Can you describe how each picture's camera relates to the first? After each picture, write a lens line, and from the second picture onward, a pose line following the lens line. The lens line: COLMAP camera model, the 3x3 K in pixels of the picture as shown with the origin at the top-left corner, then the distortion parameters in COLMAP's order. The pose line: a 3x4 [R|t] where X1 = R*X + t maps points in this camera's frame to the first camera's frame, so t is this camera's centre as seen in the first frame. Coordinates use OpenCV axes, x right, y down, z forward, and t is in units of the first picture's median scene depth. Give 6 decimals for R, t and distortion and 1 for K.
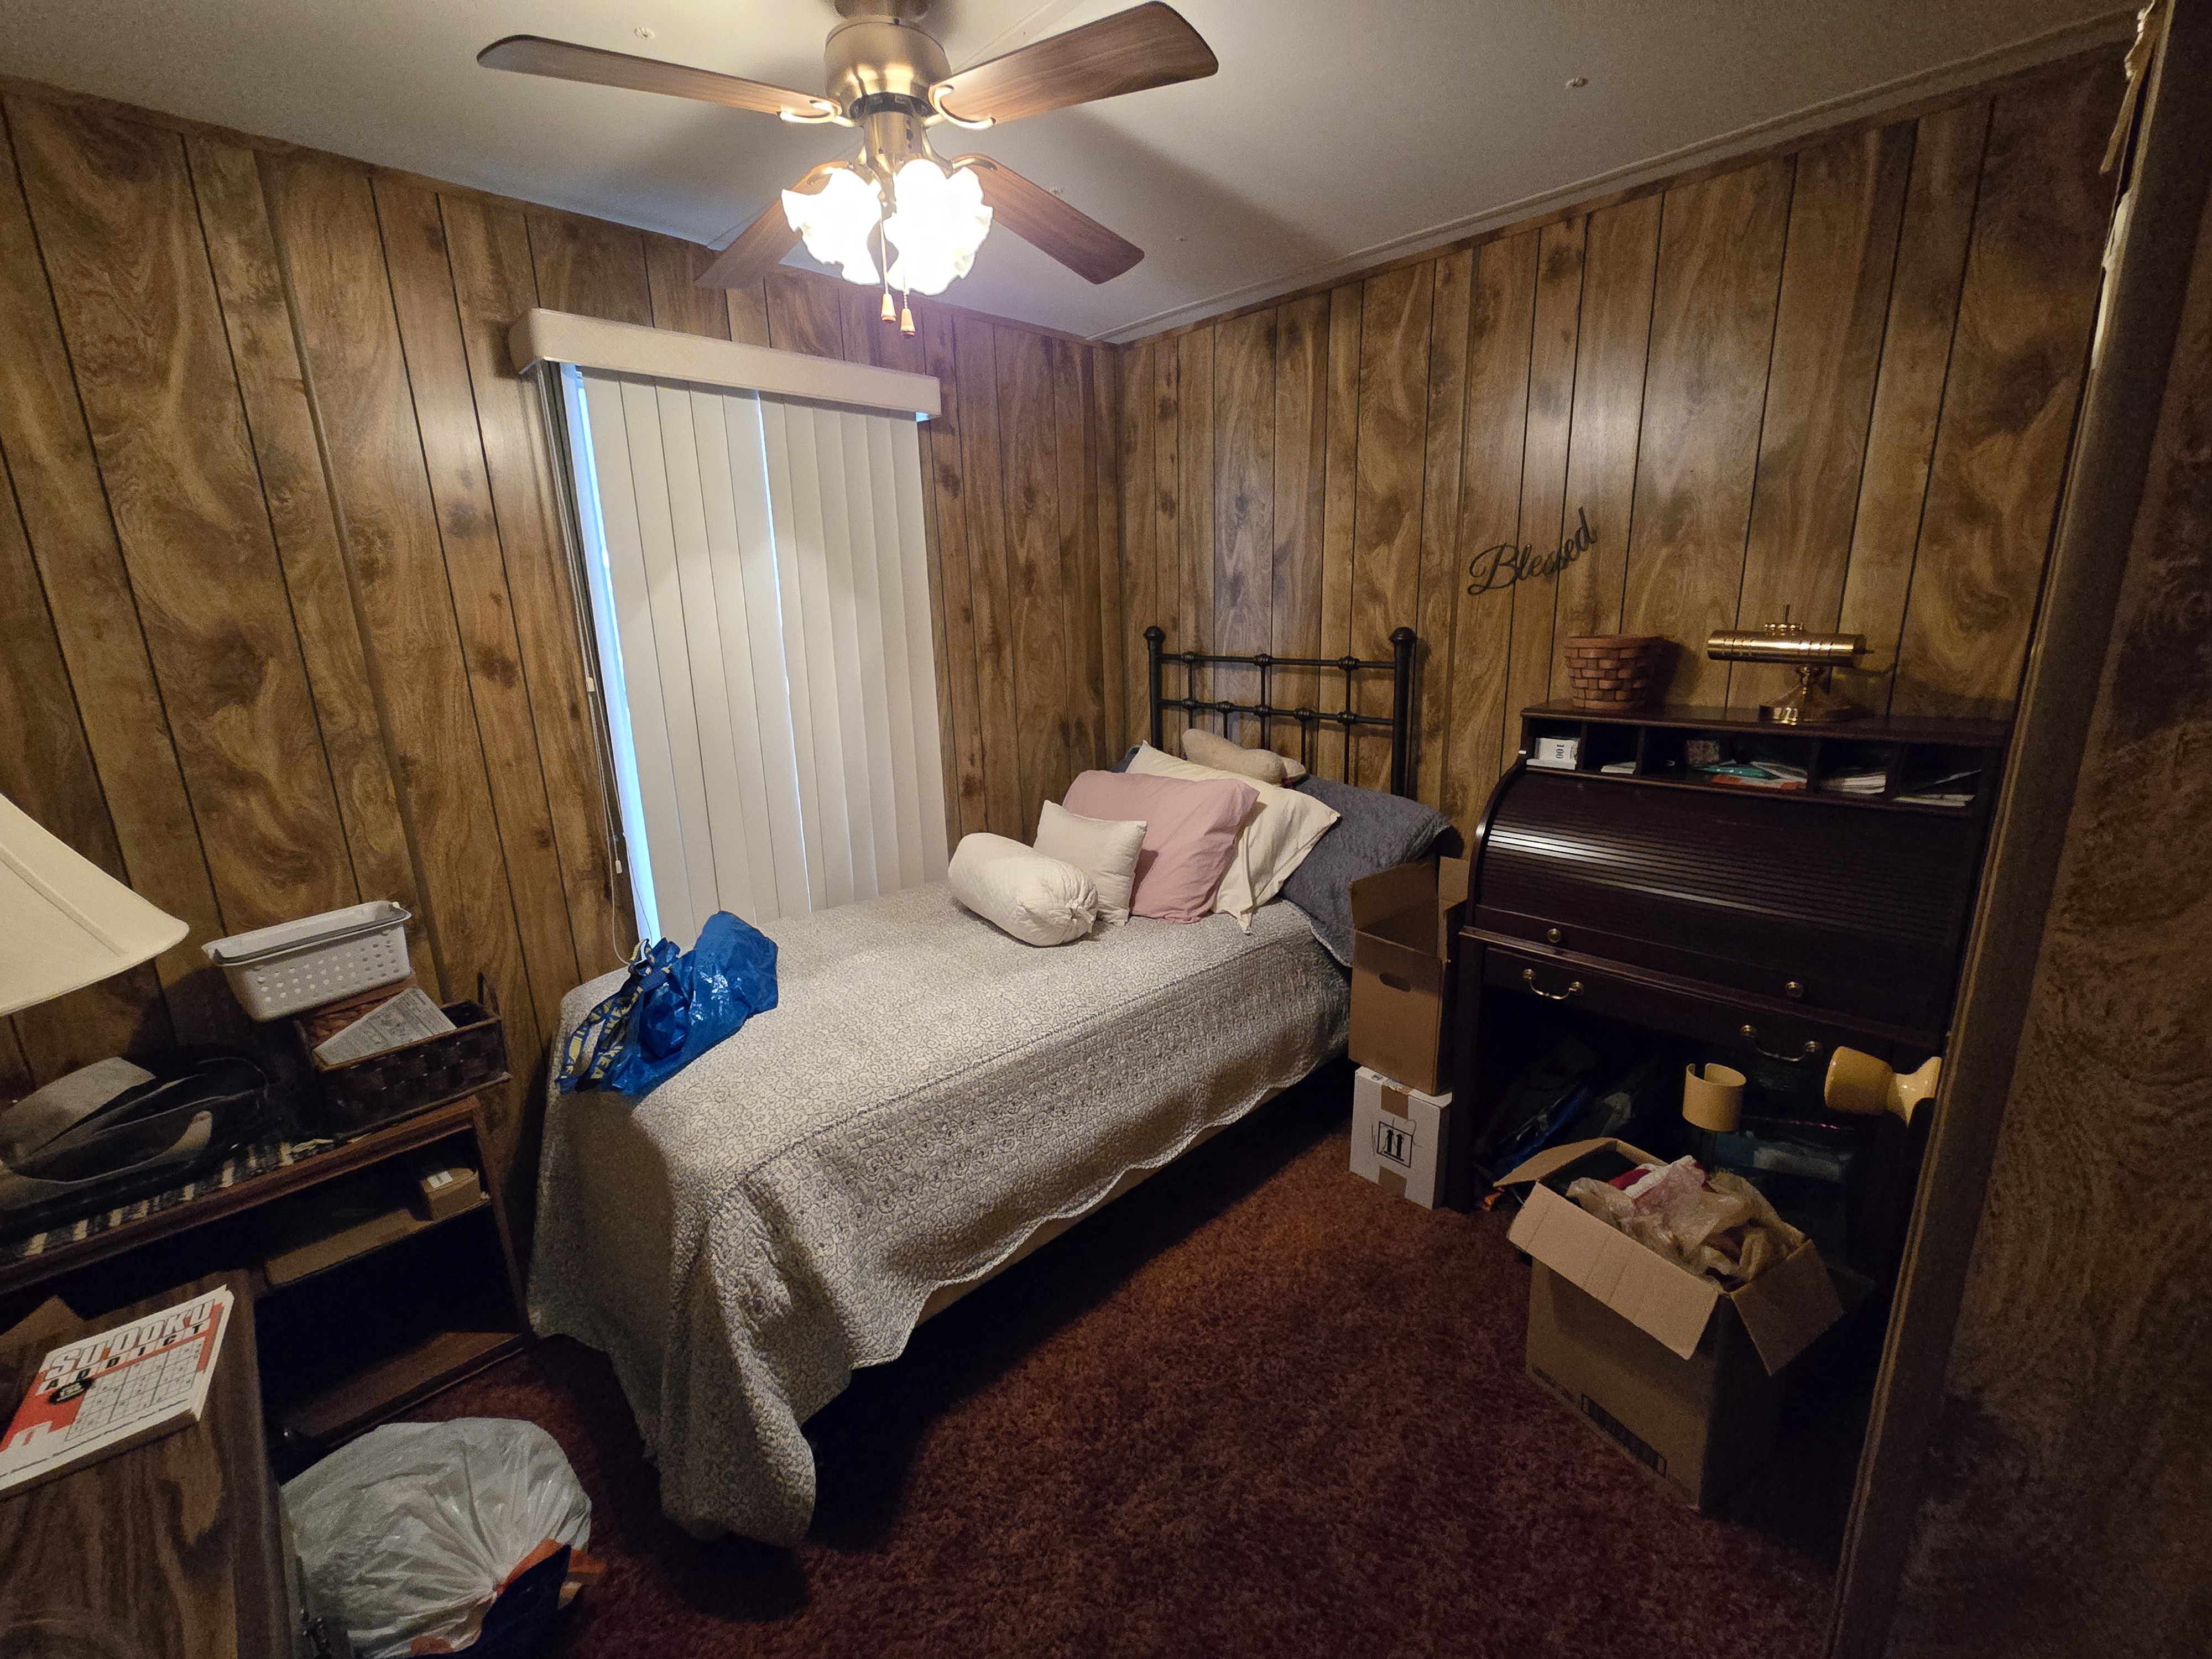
lens RADIAL K [[911.0, 0, 1101.5], [0, 911.0, 816.9], [0, 0, 1]] dist [0.000165, -0.000477]
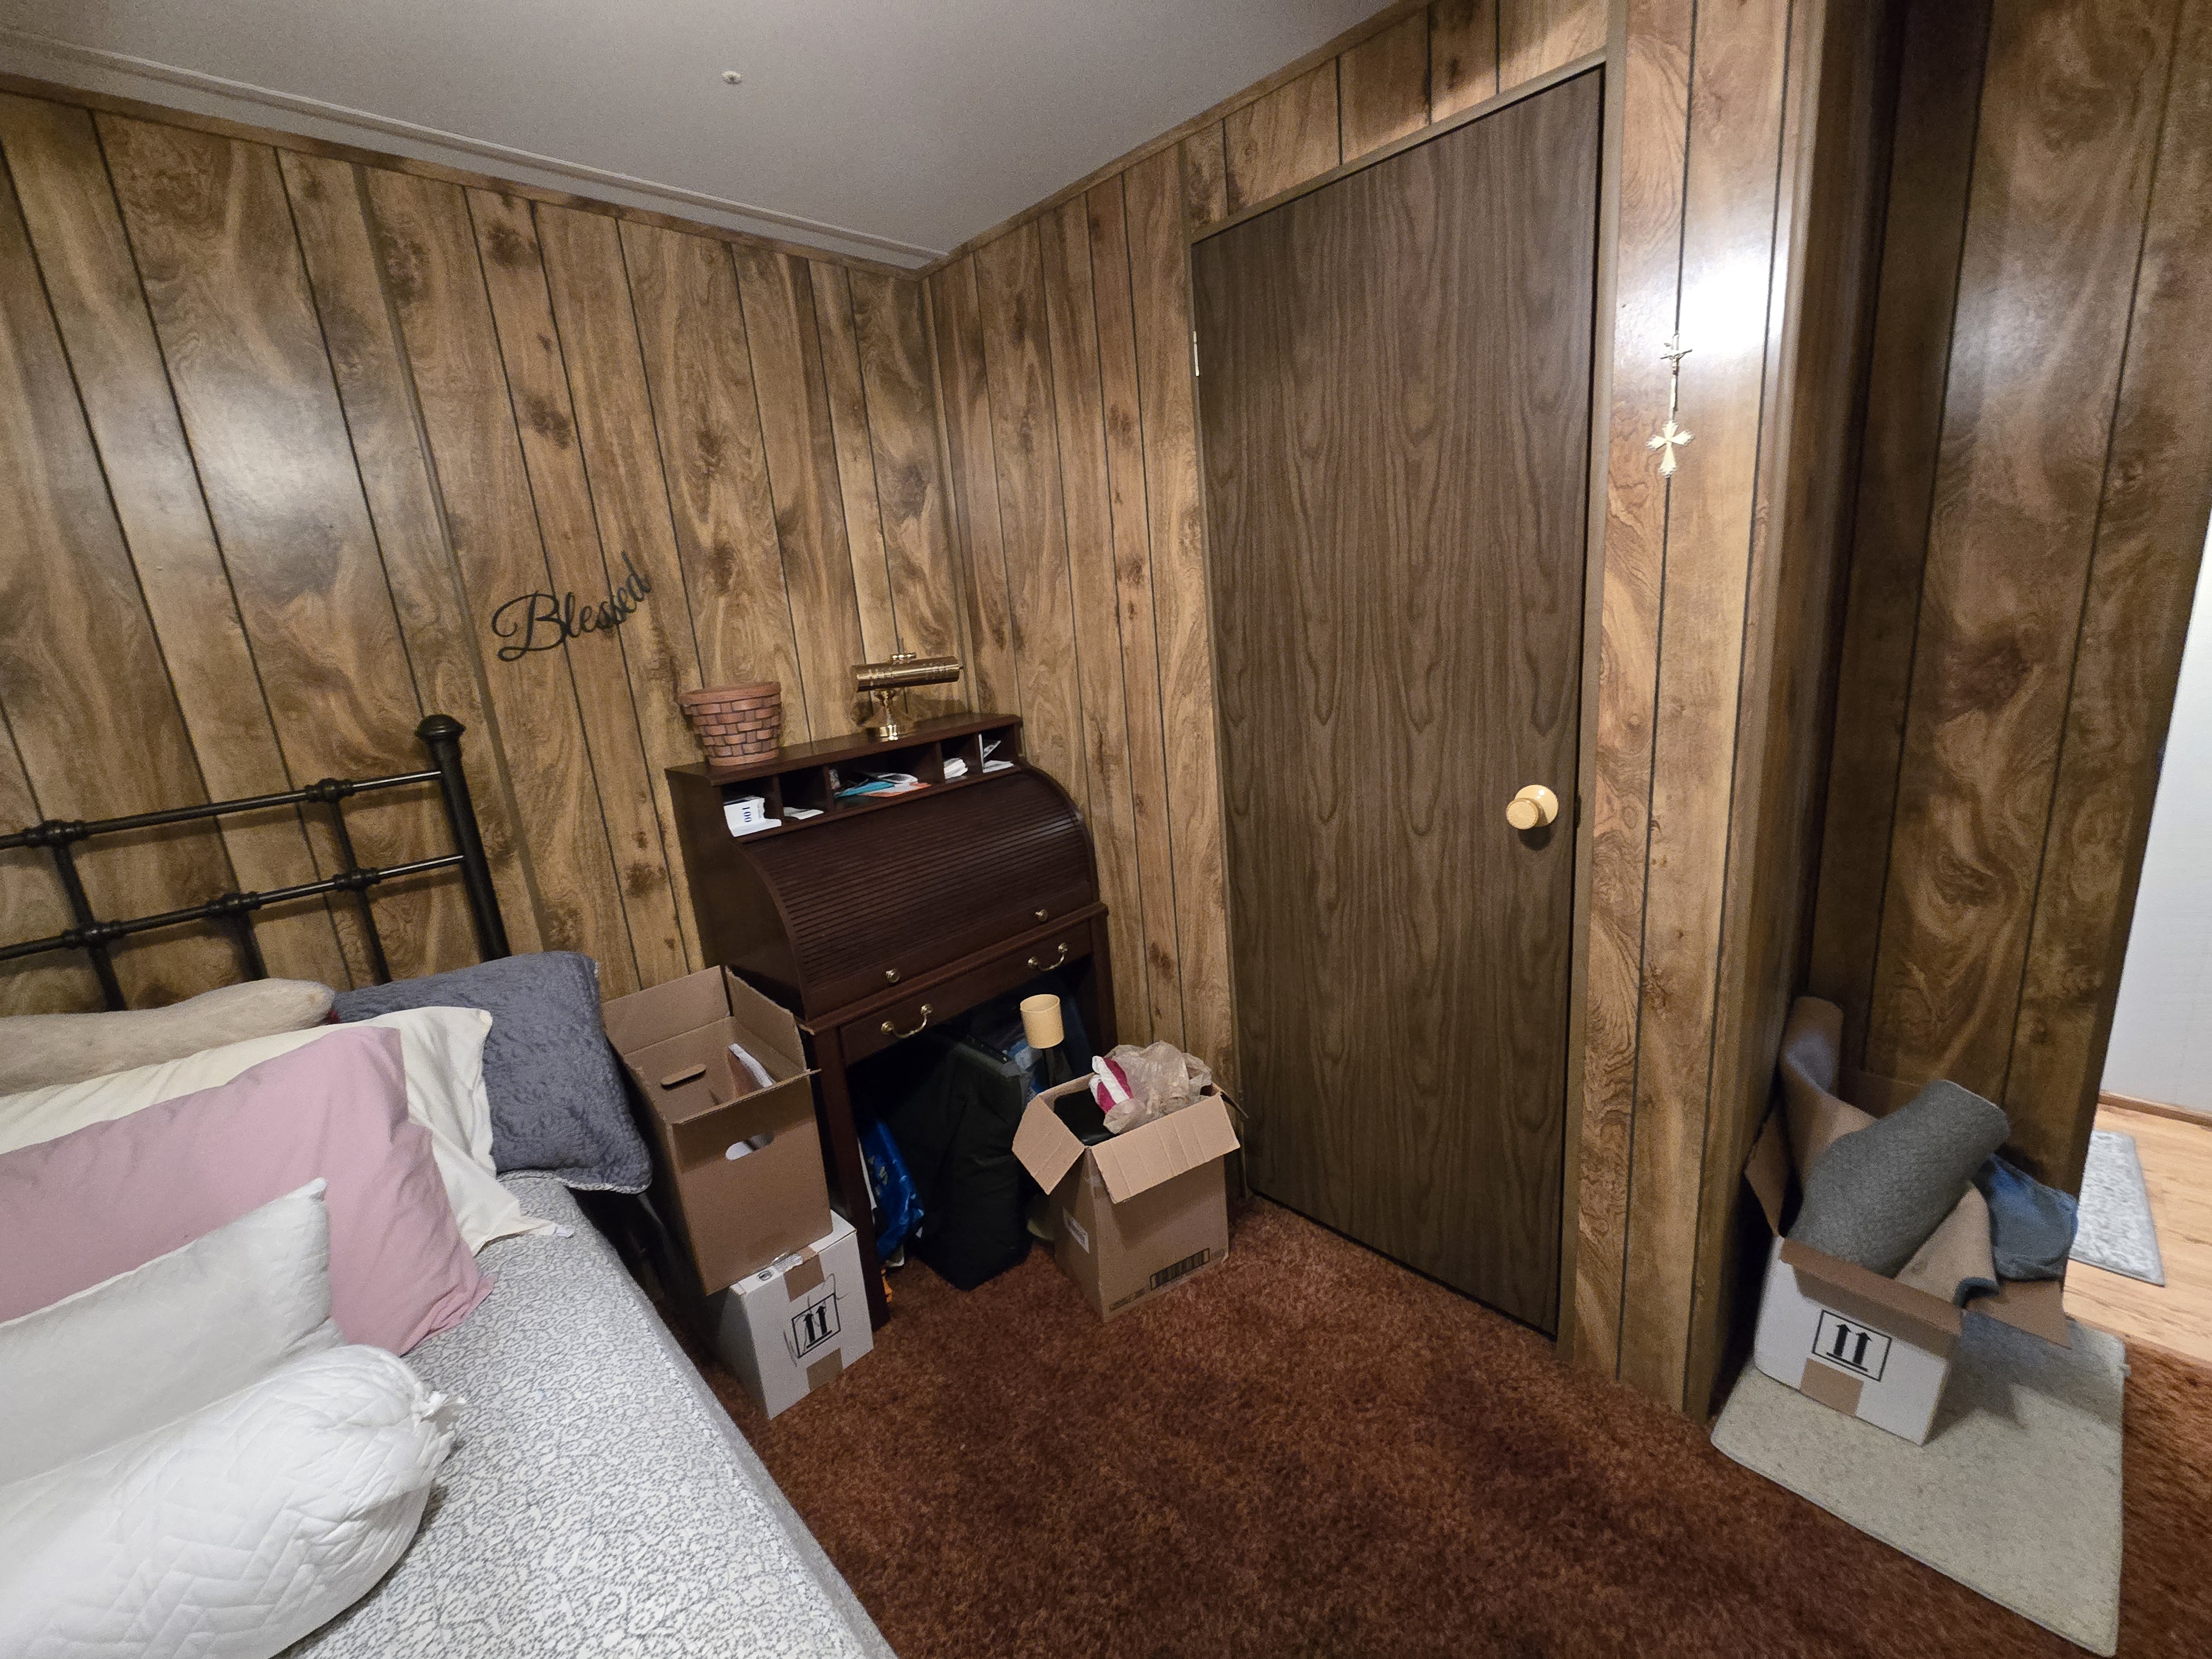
lens RADIAL K [[911.0, 0, 1106.9], [0, 911.0, 816.0], [0, 0, 1]] dist [0.000165, -0.000477]
pose [[-0.024497, -0.207670, 0.977892, -0.379682], [0.313110, 0.927376, 0.204785, -0.139687], [-0.949401, 0.311204, 0.042306, 0.603228]]
